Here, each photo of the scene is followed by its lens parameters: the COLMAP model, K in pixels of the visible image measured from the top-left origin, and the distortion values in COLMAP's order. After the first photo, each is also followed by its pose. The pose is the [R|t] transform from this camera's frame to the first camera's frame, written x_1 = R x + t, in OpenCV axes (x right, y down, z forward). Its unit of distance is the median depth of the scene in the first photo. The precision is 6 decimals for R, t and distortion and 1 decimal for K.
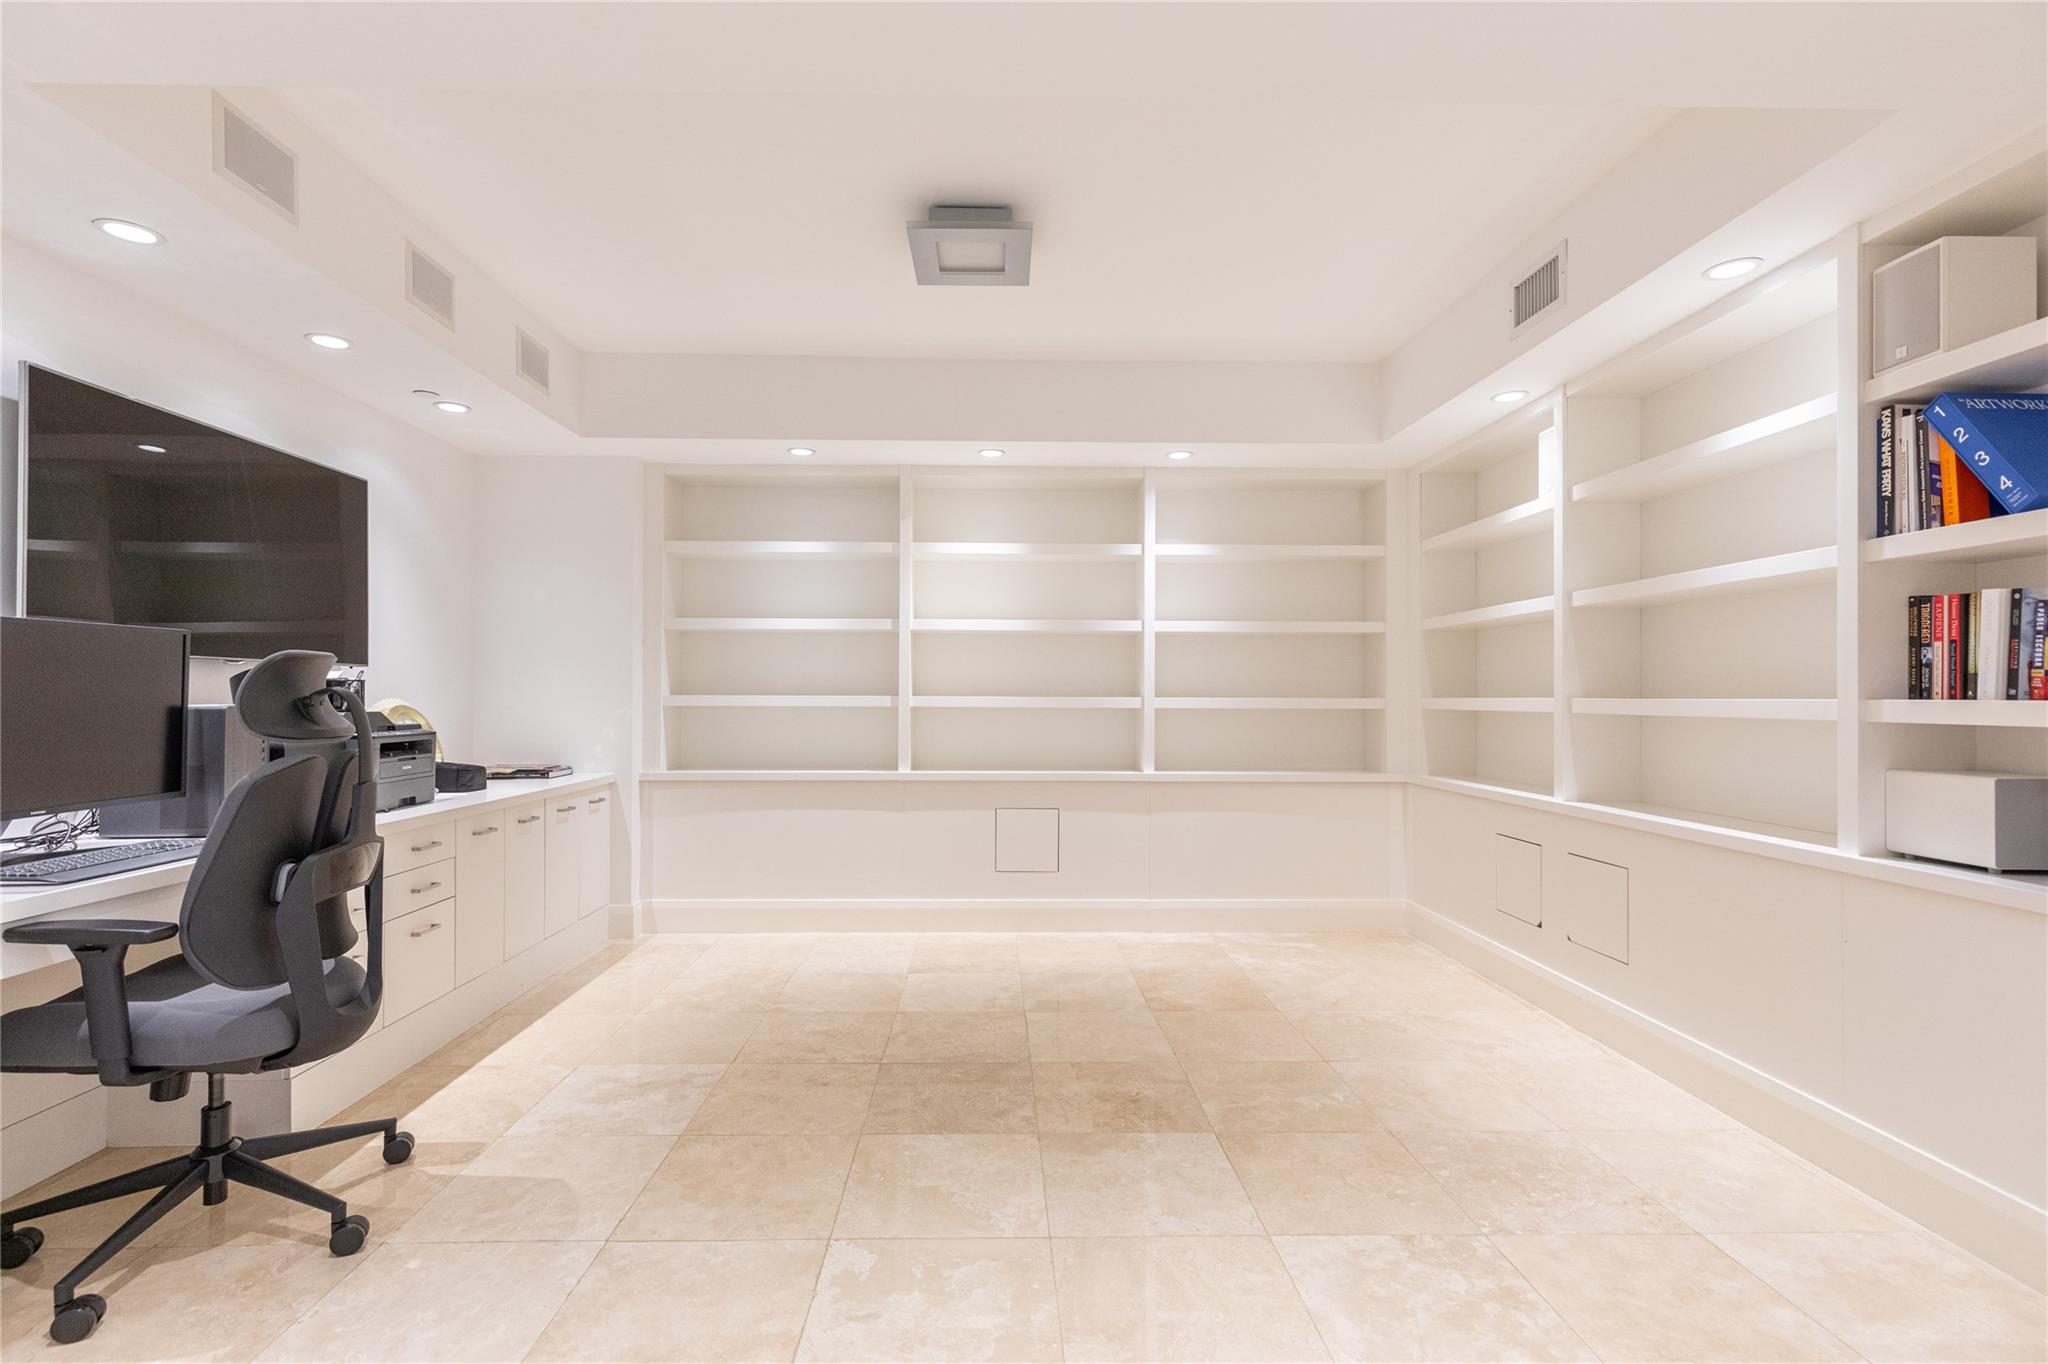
lens RADIAL K [[925.1, 0, 1014.1], [0, 925.1, 688.1], [0, 0, 1]] dist [0.010599, -0.001453]
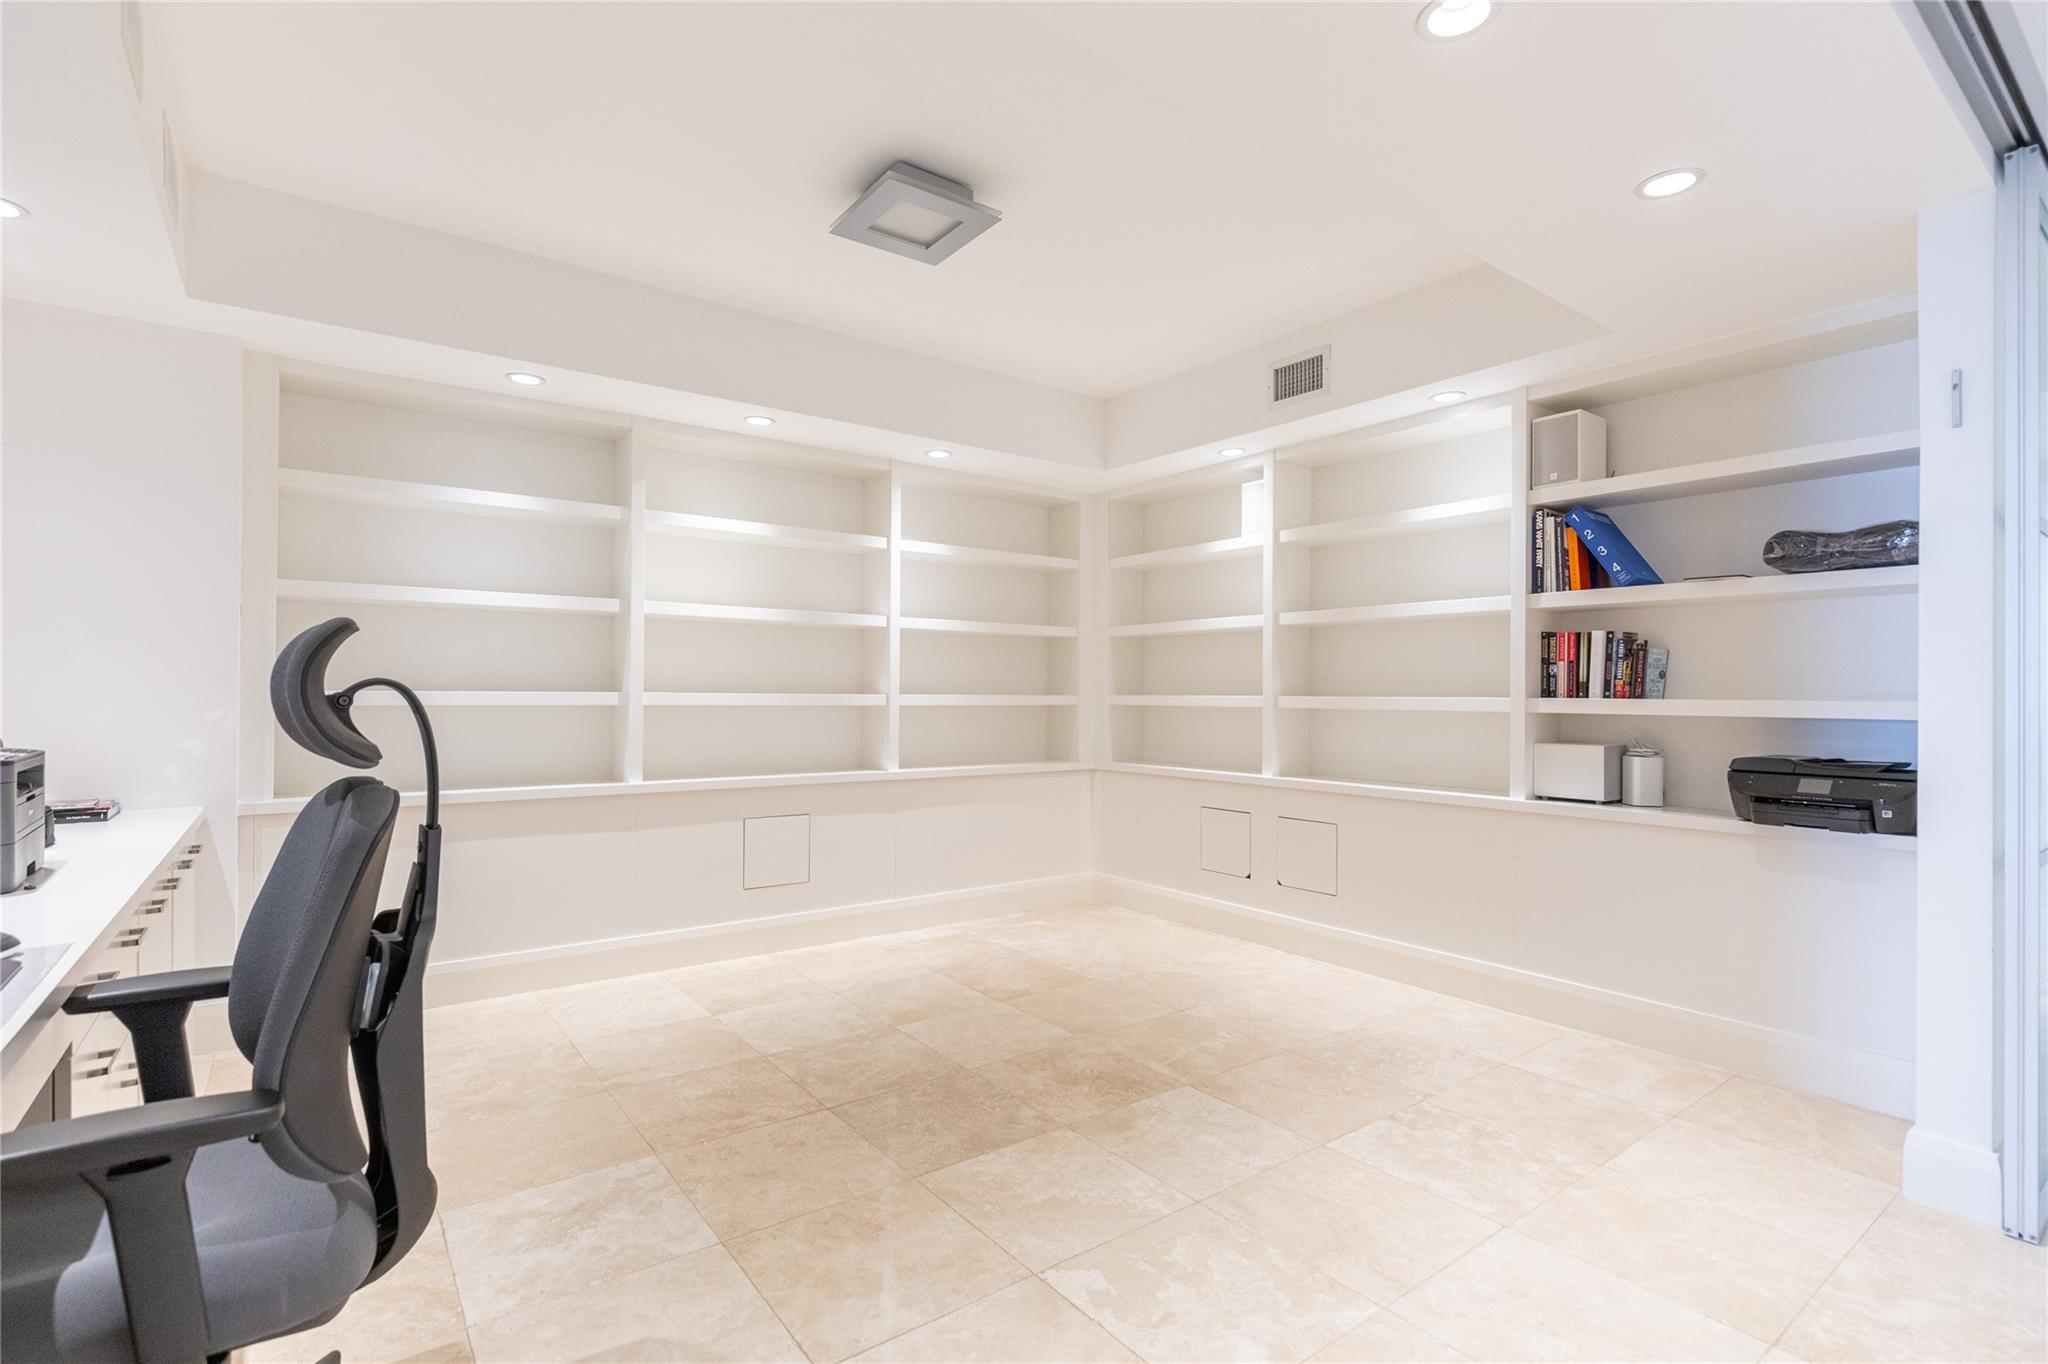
lens RADIAL K [[952.4, 0, 1013.5], [0, 952.4, 689.0], [0, 0, 1]] dist [0.000564, -0.000408]
pose [[0.818381, 0.004554, 0.574658, -0.460646], [-0.008359, 0.999957, 0.003980, -0.001060], [-0.574615, -0.008061, 0.818384, 0.136768]]
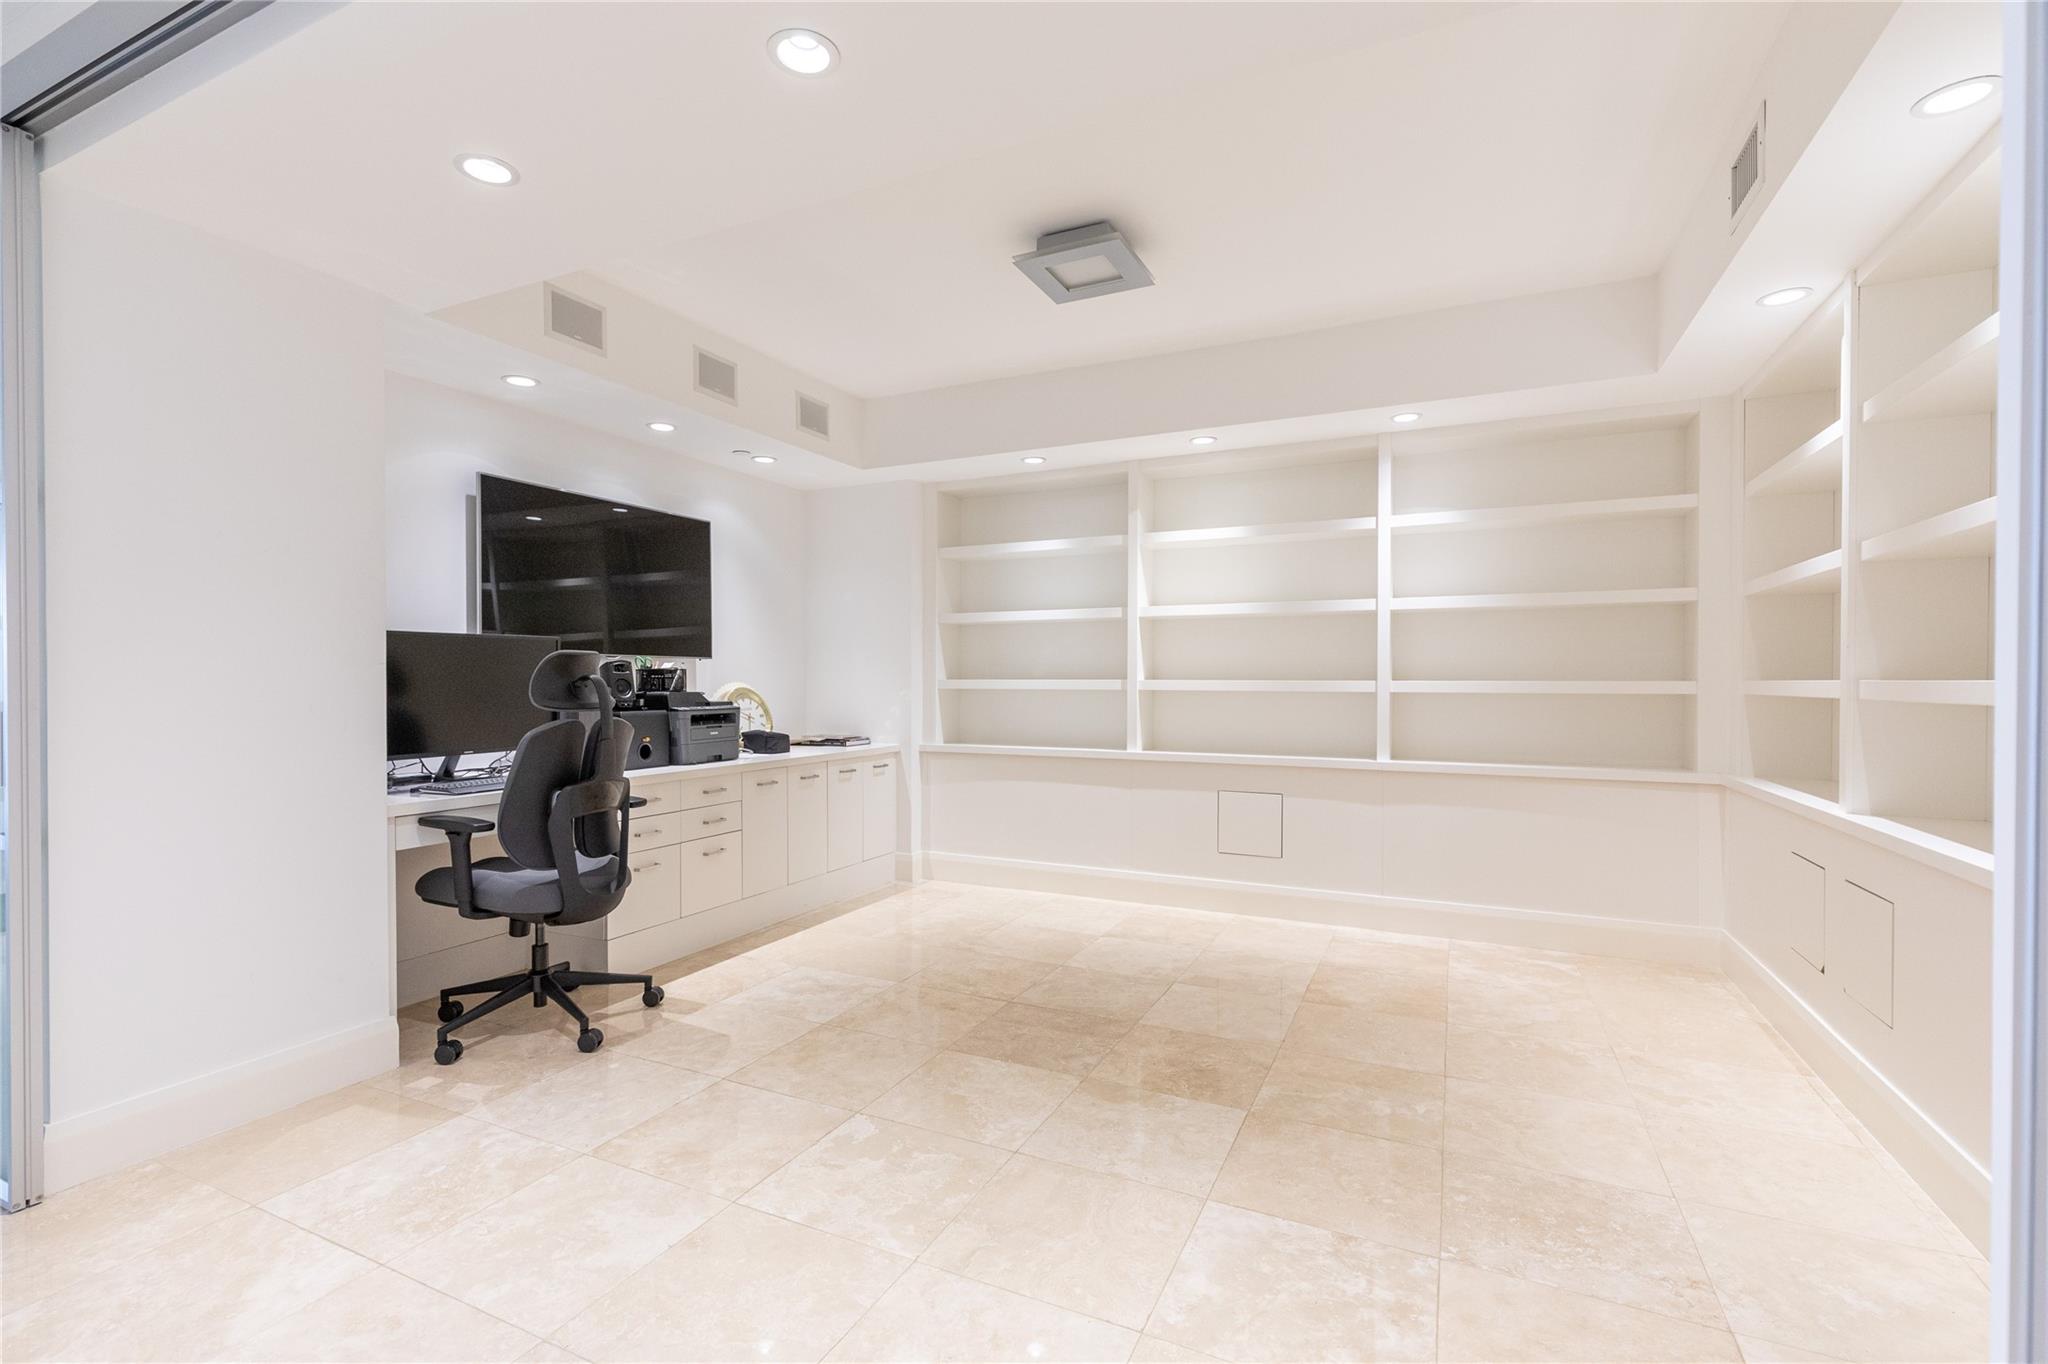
lens RADIAL K [[925.1, 0, 1014.1], [0, 925.1, 688.1], [0, 0, 1]] dist [0.010599, -0.001453]
pose [[0.890445, 0.001507, -0.455089, 0.333309], [0.006092, 0.999865, 0.015231, 0.001529], [0.455051, -0.016335, 0.890316, -0.005420]]
